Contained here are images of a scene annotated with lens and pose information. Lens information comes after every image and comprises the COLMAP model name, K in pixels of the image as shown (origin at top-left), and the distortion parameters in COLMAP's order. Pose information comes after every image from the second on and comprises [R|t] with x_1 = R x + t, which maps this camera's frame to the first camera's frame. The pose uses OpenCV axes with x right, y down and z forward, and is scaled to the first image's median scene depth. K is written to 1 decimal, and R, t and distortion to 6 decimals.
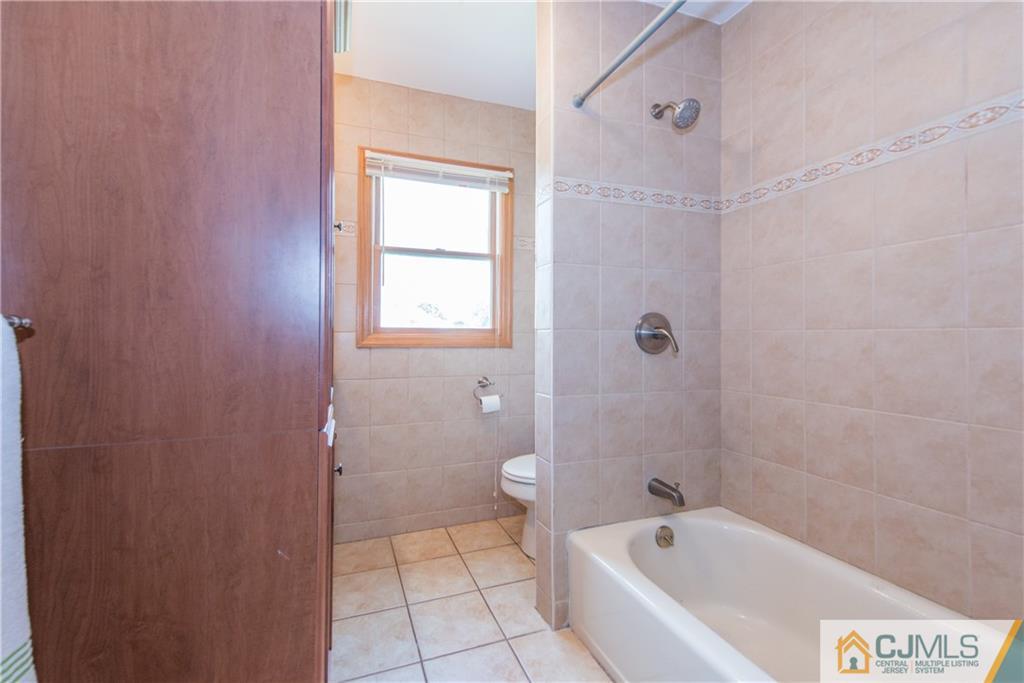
lens RADIAL K [[418.4, 0, 485.4], [0, 418.4, 334.1], [0, 0, 1]] dist [0.016637, -0.002777]
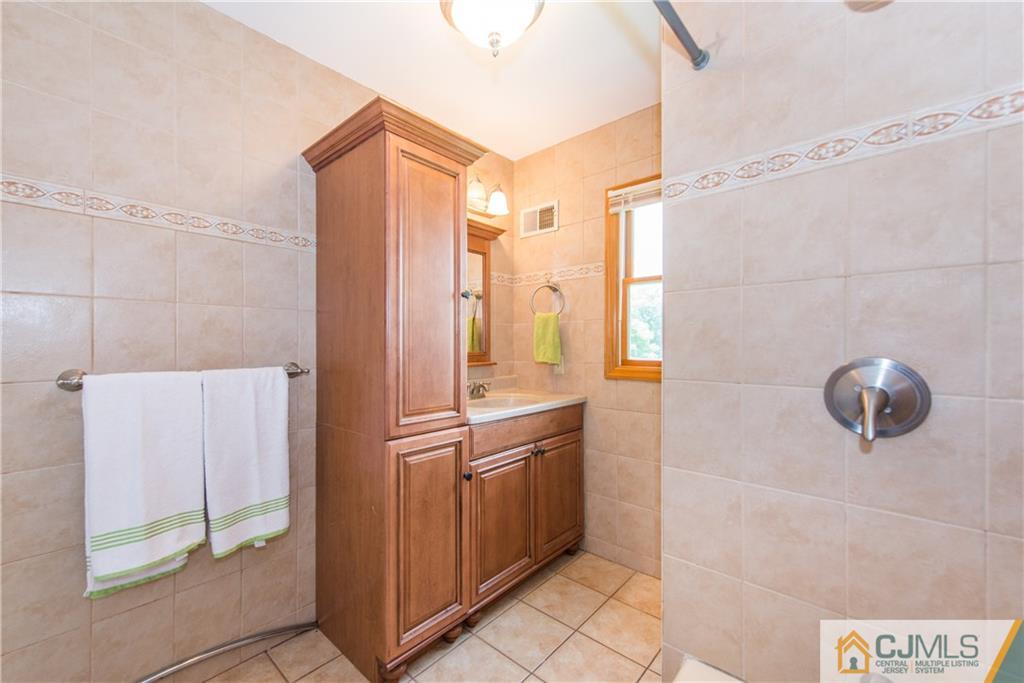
lens RADIAL K [[418.4, 0, 512.7], [0, 418.4, 348.0], [0, 0, 1]] dist [0.016637, -0.002777]
pose [[0.485351, 0.005860, -0.874300, 0.558417], [0.002601, 0.999963, 0.008147, -0.060039], [0.874315, -0.006228, 0.485318, 0.302985]]
